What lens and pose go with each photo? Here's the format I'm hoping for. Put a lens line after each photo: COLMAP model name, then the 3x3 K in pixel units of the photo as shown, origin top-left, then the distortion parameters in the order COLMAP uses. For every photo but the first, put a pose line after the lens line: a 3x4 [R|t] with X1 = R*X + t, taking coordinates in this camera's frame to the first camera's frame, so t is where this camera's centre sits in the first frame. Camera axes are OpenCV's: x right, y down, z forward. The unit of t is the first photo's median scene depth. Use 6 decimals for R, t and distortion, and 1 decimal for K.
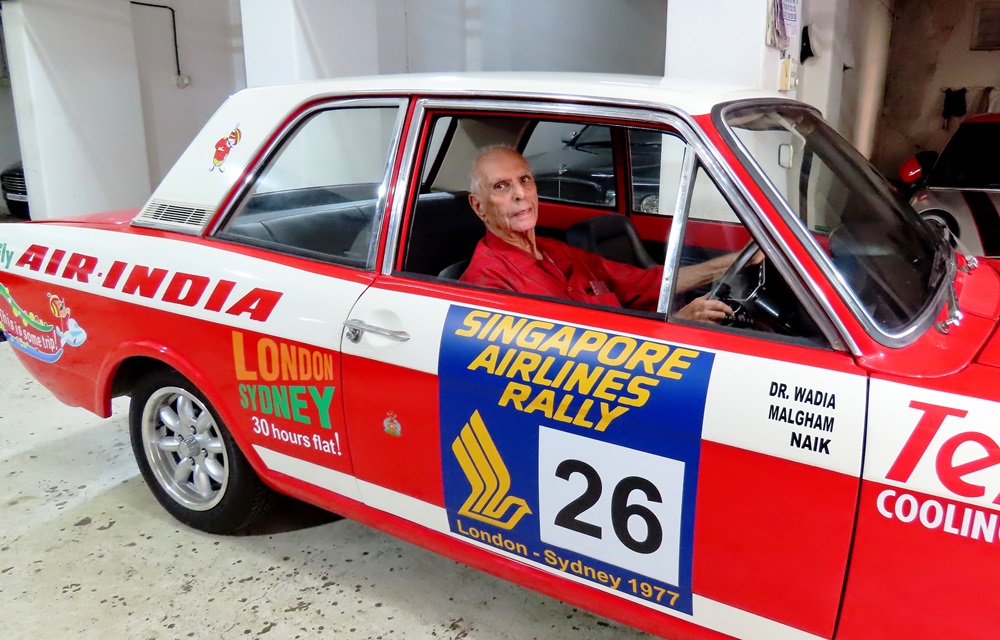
lens RADIAL K [[753.9, 0, 599.6], [0, 753.9, 292.5], [0, 0, 1]] dist [-0.016378, 0.006758]
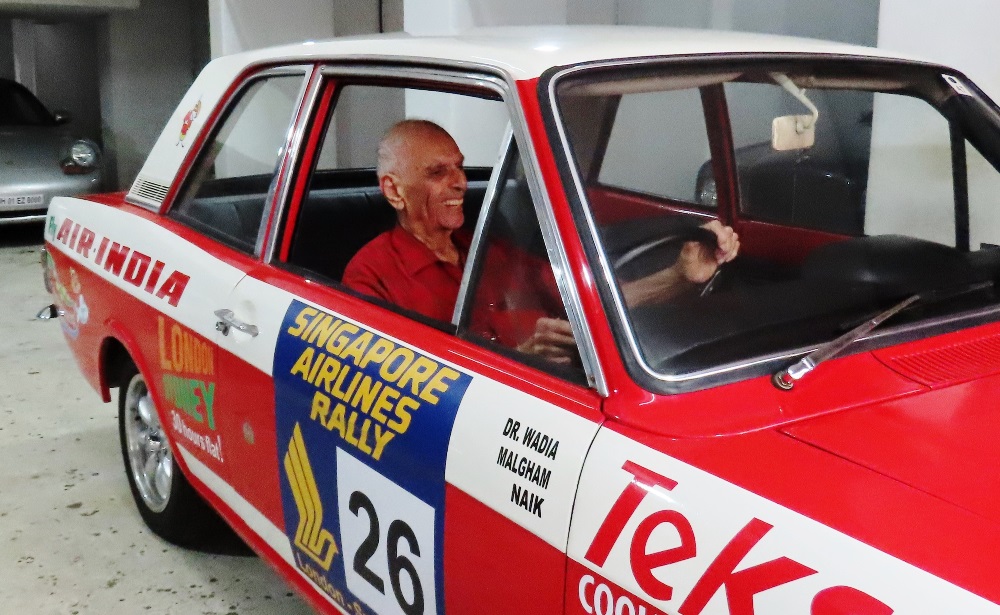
lens RADIAL K [[1136.1, 0, 499.6], [0, 1136.1, 309.6], [0, 0, 1]] dist [-0.015157, 0.000000]
pose [[0.868387, 0.083232, -0.488851, 0.589456], [-0.098585, 0.995112, -0.005696, 0.010929], [0.485988, 0.053140, 0.872348, -0.028677]]
